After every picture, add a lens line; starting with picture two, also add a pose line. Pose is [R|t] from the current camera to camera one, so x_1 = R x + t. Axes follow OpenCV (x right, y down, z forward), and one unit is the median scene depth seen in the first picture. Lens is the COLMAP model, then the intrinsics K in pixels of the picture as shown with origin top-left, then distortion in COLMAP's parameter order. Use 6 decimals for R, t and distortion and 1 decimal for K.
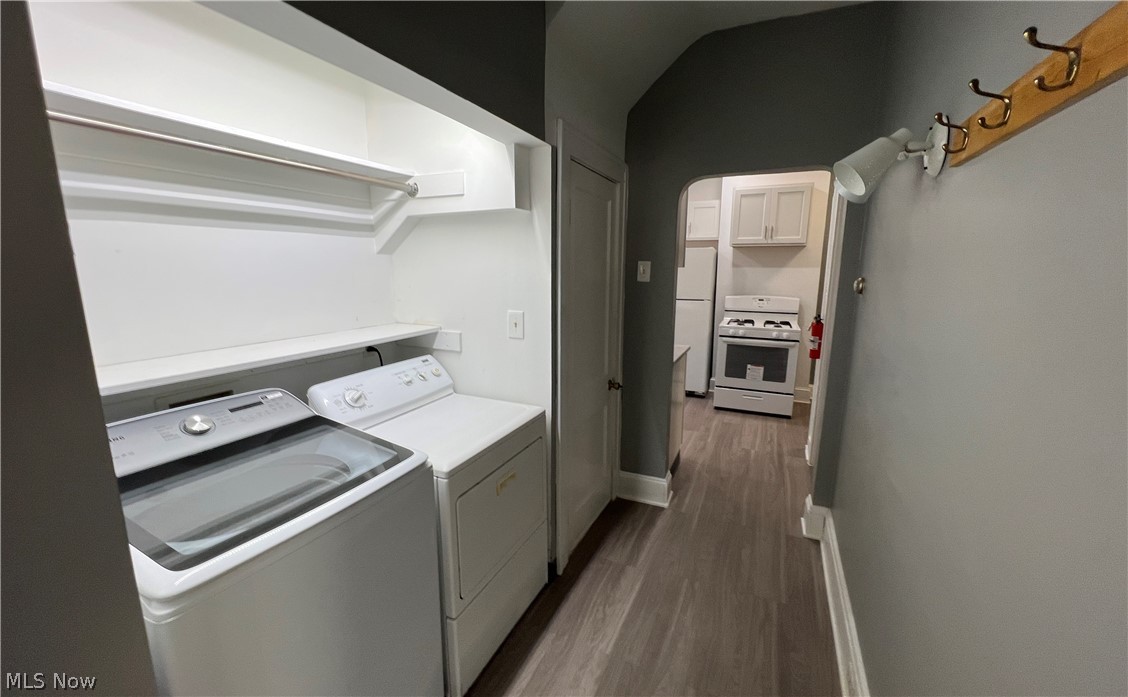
lens RADIAL K [[451.7, 0, 564.0], [0, 451.7, 348.5], [0, 0, 1]] dist [-0.002114, -0.000147]
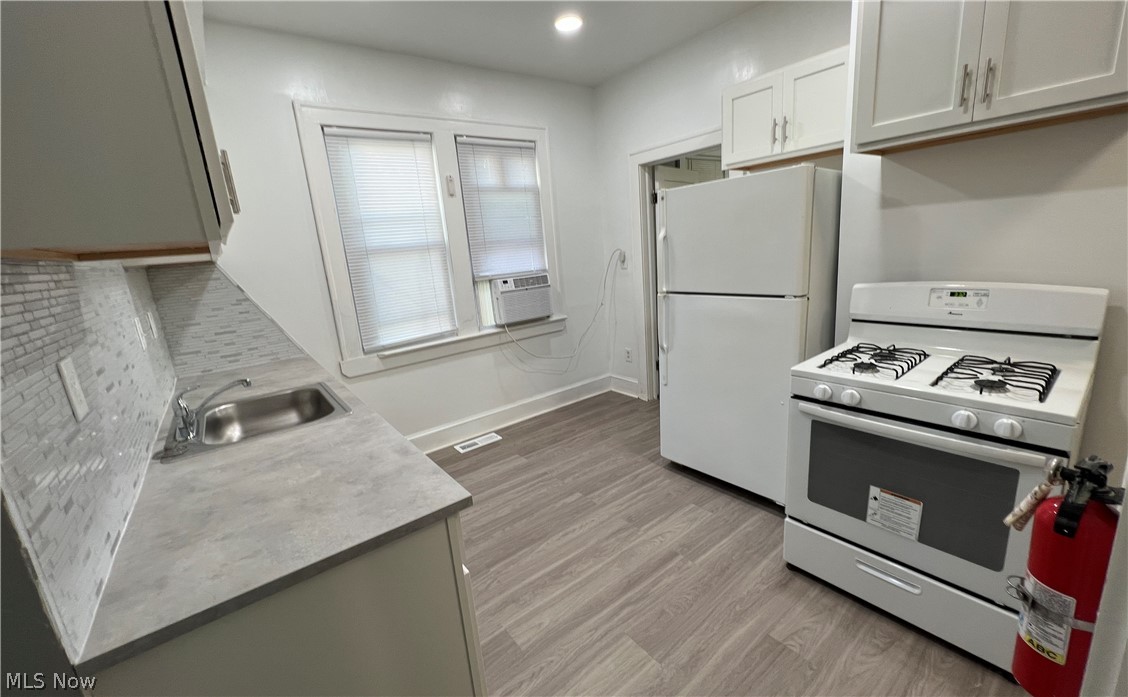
lens RADIAL K [[451.7, 0, 564.0], [0, 451.7, 348.5], [0, 0, 1]] dist [-0.002114, -0.000147]
pose [[0.883454, 0.032567, -0.467384, 0.355331], [-0.004083, 0.998078, 0.061829, -0.091616], [0.468500, -0.052715, 0.881890, 0.581935]]
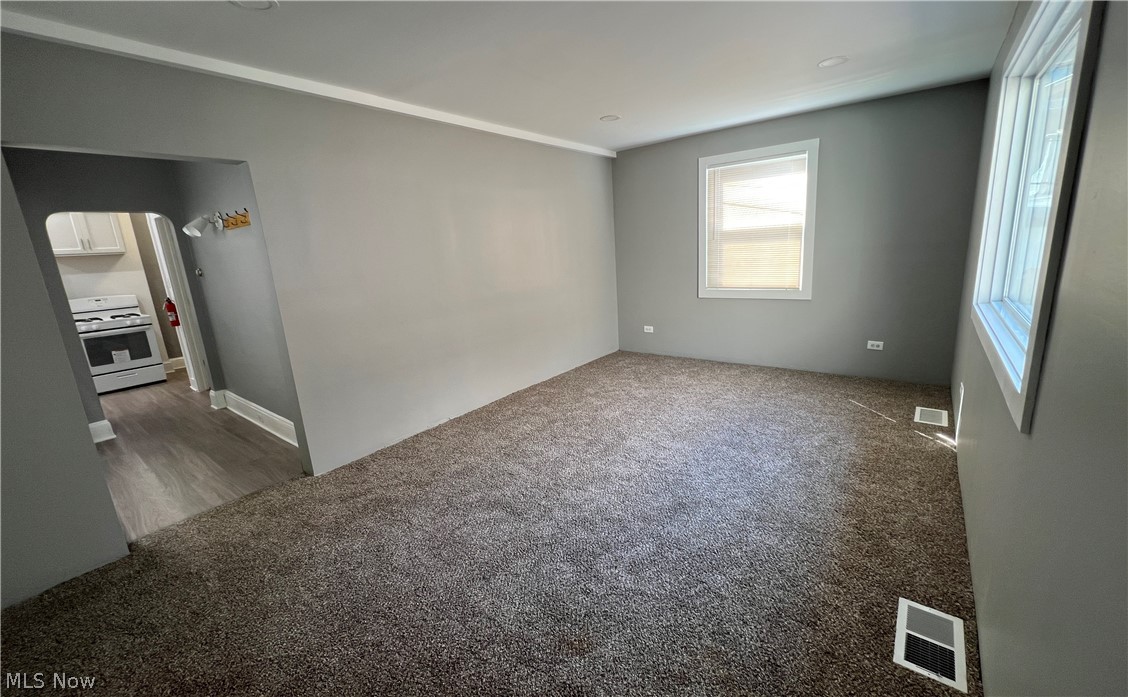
lens RADIAL K [[447.9, 0, 564.0], [0, 447.9, 348.5], [0, 0, 1]] dist [-0.001249, -0.000137]
pose [[0.234799, -0.235413, 0.943107, -0.450068], [0.240656, 0.954104, 0.178244, 0.106952], [-0.941782, 0.185113, 0.280676, -0.503182]]
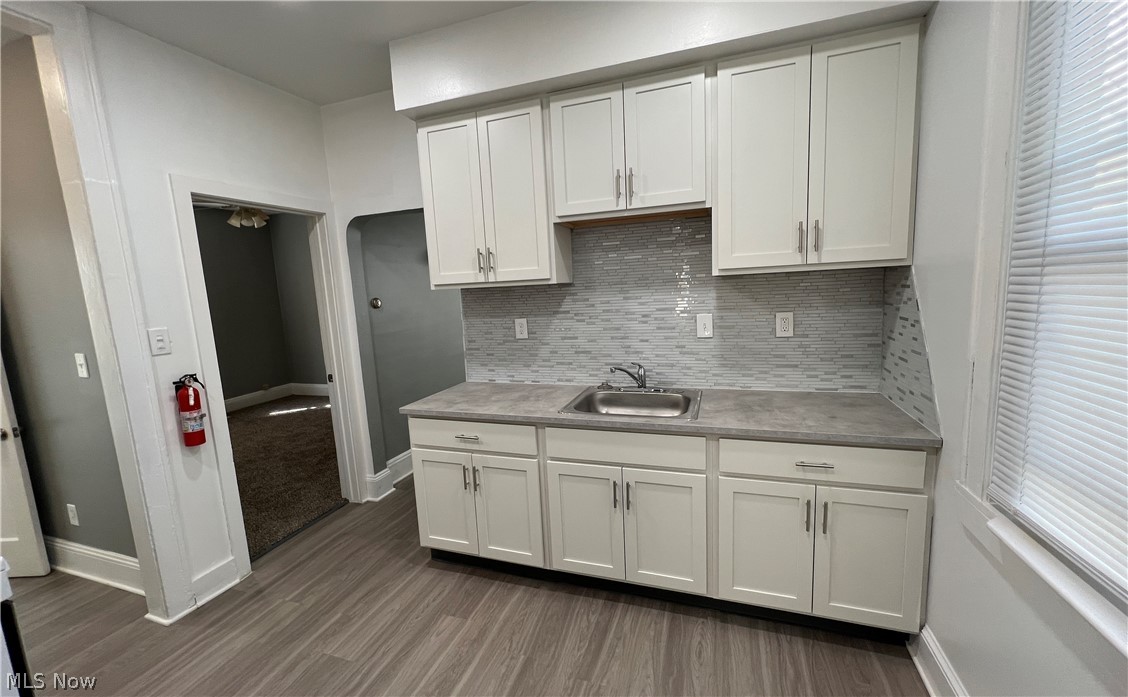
lens RADIAL K [[451.7, 0, 564.0], [0, 451.7, 348.5], [0, 0, 1]] dist [-0.002114, -0.000147]
pose [[-0.994244, 0.062117, -0.087299, 0.068322], [0.031156, 0.947197, 0.319135, -0.222280], [0.102513, 0.314578, -0.943680, 1.226981]]
